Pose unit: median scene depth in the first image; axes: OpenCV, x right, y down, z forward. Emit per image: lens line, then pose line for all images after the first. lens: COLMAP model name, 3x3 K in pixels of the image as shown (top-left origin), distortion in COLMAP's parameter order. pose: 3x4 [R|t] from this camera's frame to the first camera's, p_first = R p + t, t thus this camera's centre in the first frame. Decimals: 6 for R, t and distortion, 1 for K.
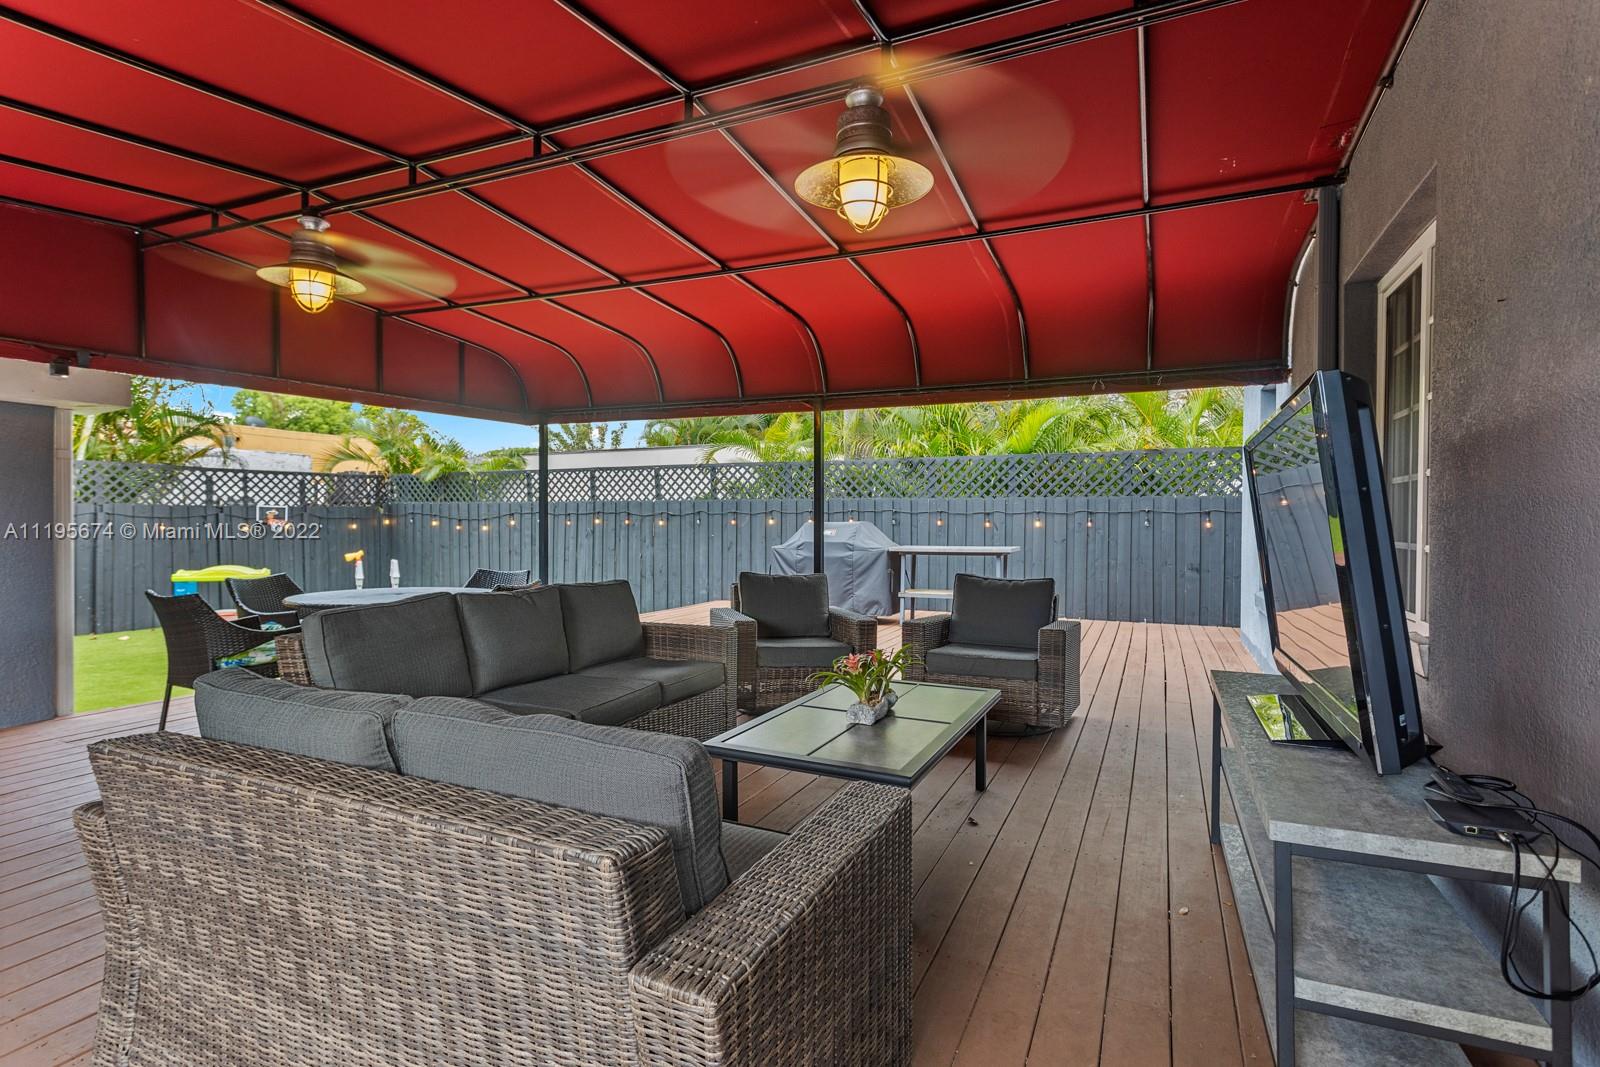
lens RADIAL K [[782.2, 0, 789.0], [0, 782.2, 524.4], [0, 0, 1]] dist [0.005777, 0.000372]
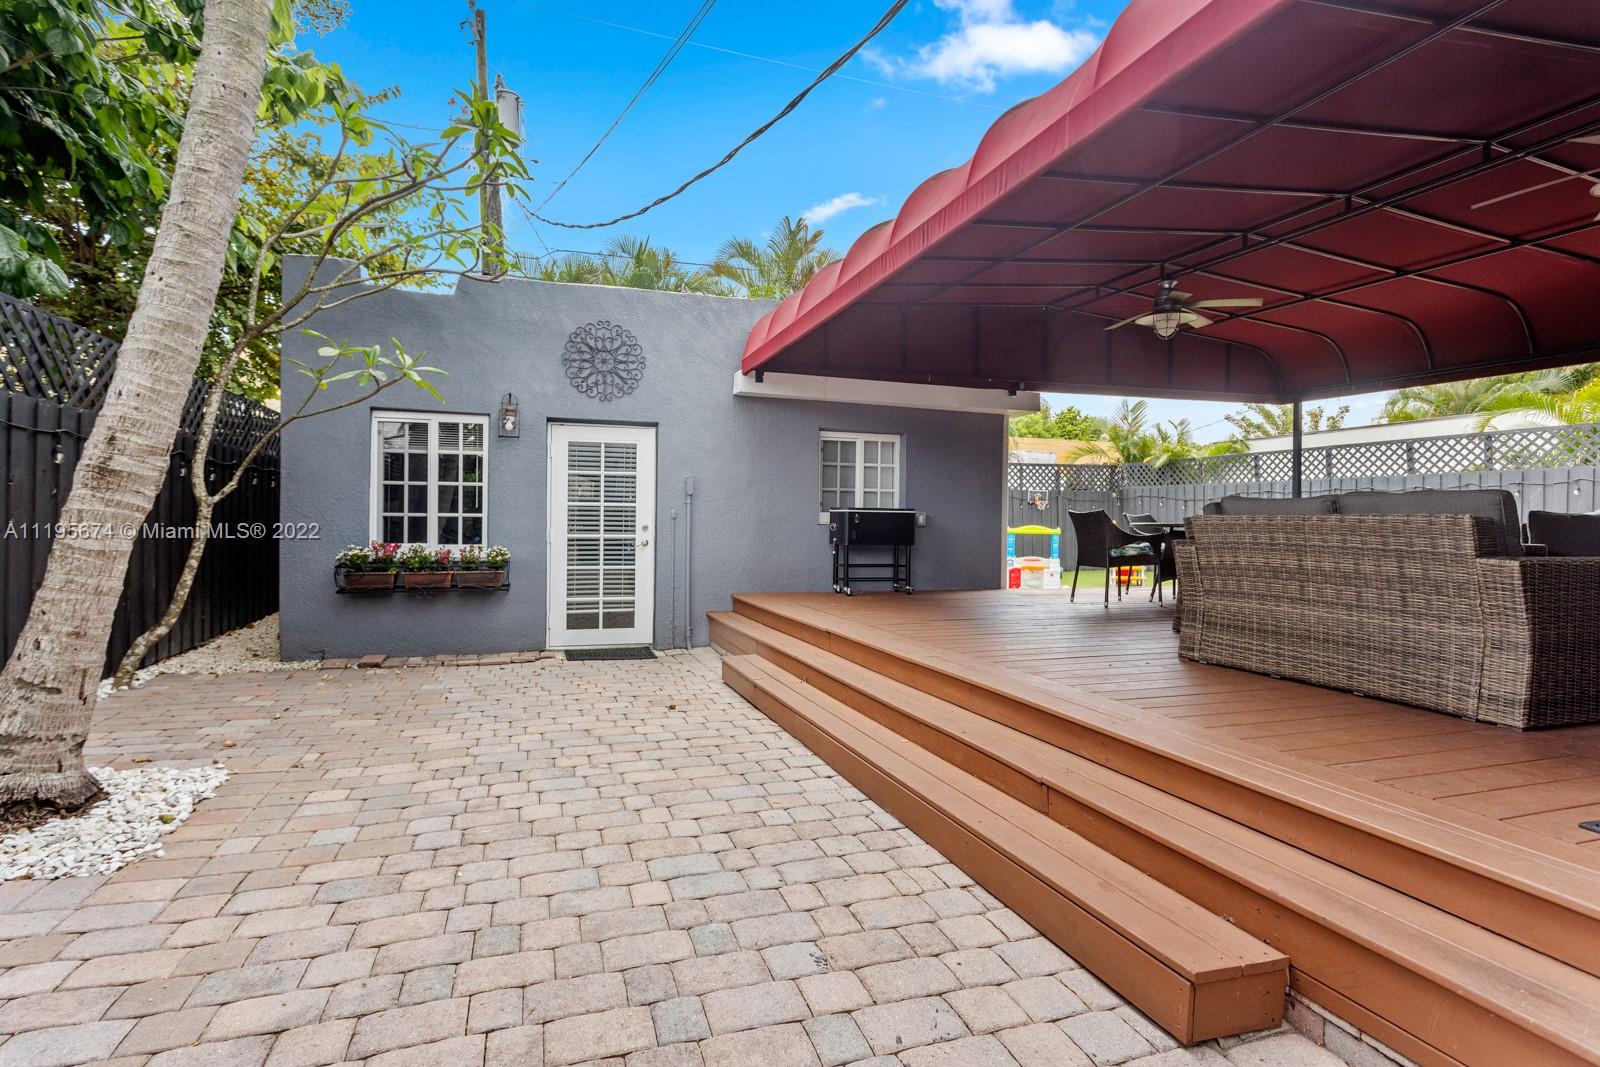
lens RADIAL K [[782.2, 0, 789.0], [0, 782.2, 524.4], [0, 0, 1]] dist [0.005777, 0.000372]
pose [[0.685817, 0.012629, -0.727664, 0.012873], [-0.015577, 0.999875, 0.002673, 0.040758], [0.727607, 0.009502, 0.685928, -0.228691]]
